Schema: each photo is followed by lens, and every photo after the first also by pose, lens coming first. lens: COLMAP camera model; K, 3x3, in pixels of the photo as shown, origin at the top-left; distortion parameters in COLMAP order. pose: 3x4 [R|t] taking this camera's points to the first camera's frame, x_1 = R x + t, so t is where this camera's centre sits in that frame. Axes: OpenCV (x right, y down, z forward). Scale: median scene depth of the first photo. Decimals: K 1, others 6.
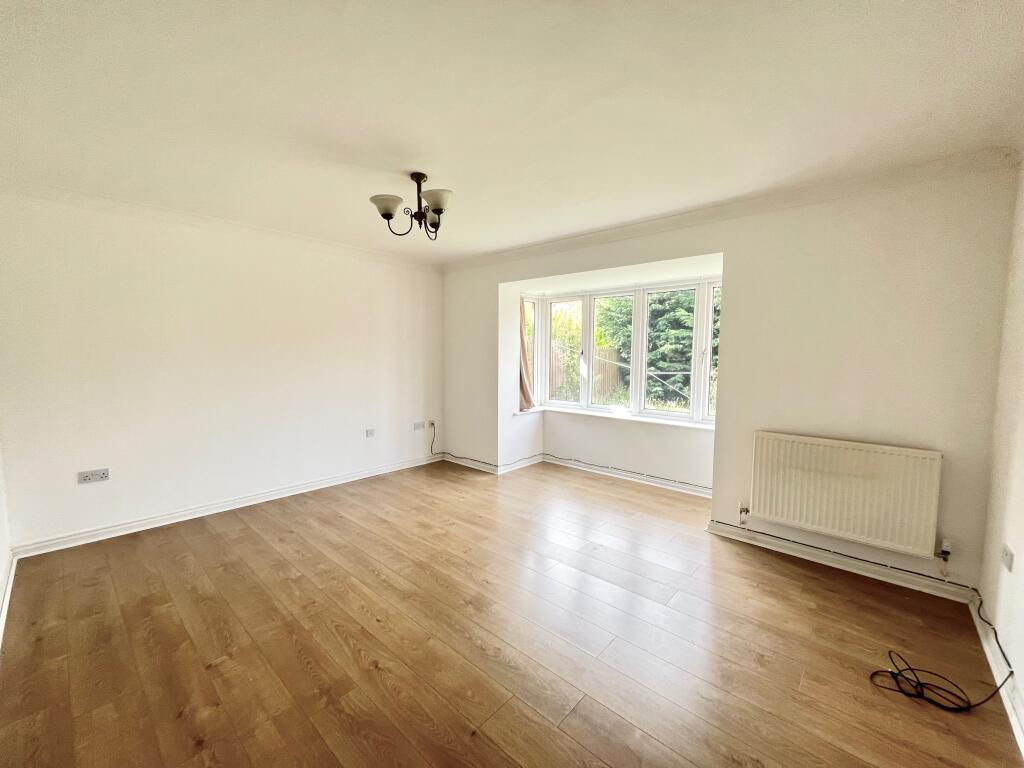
lens RADIAL K [[414.1, 0, 508.5], [0, 414.1, 381.0], [0, 0, 1]] dist [-0.003064, -0.000835]
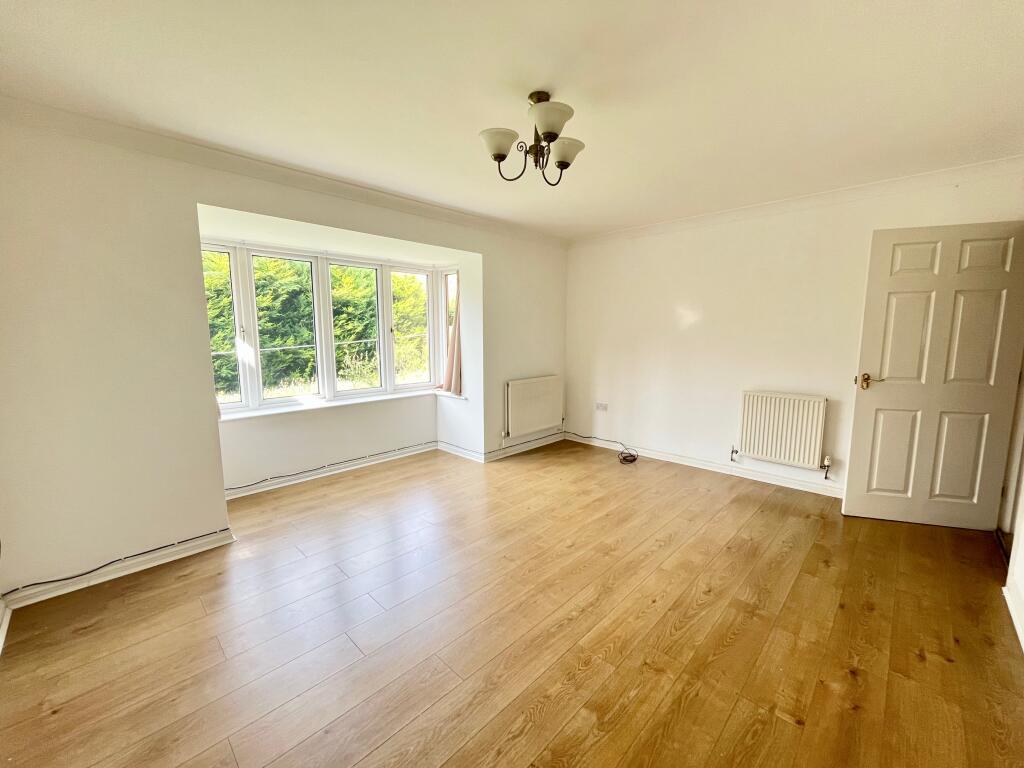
lens RADIAL K [[414.1, 0, 508.4], [0, 414.1, 384.0], [0, 0, 1]] dist [-0.003064, -0.000835]
pose [[0.038861, -0.132276, 0.990451, -1.104133], [0.071439, 0.989031, 0.129283, -0.082125], [-0.996688, 0.065732, 0.047885, 1.123942]]
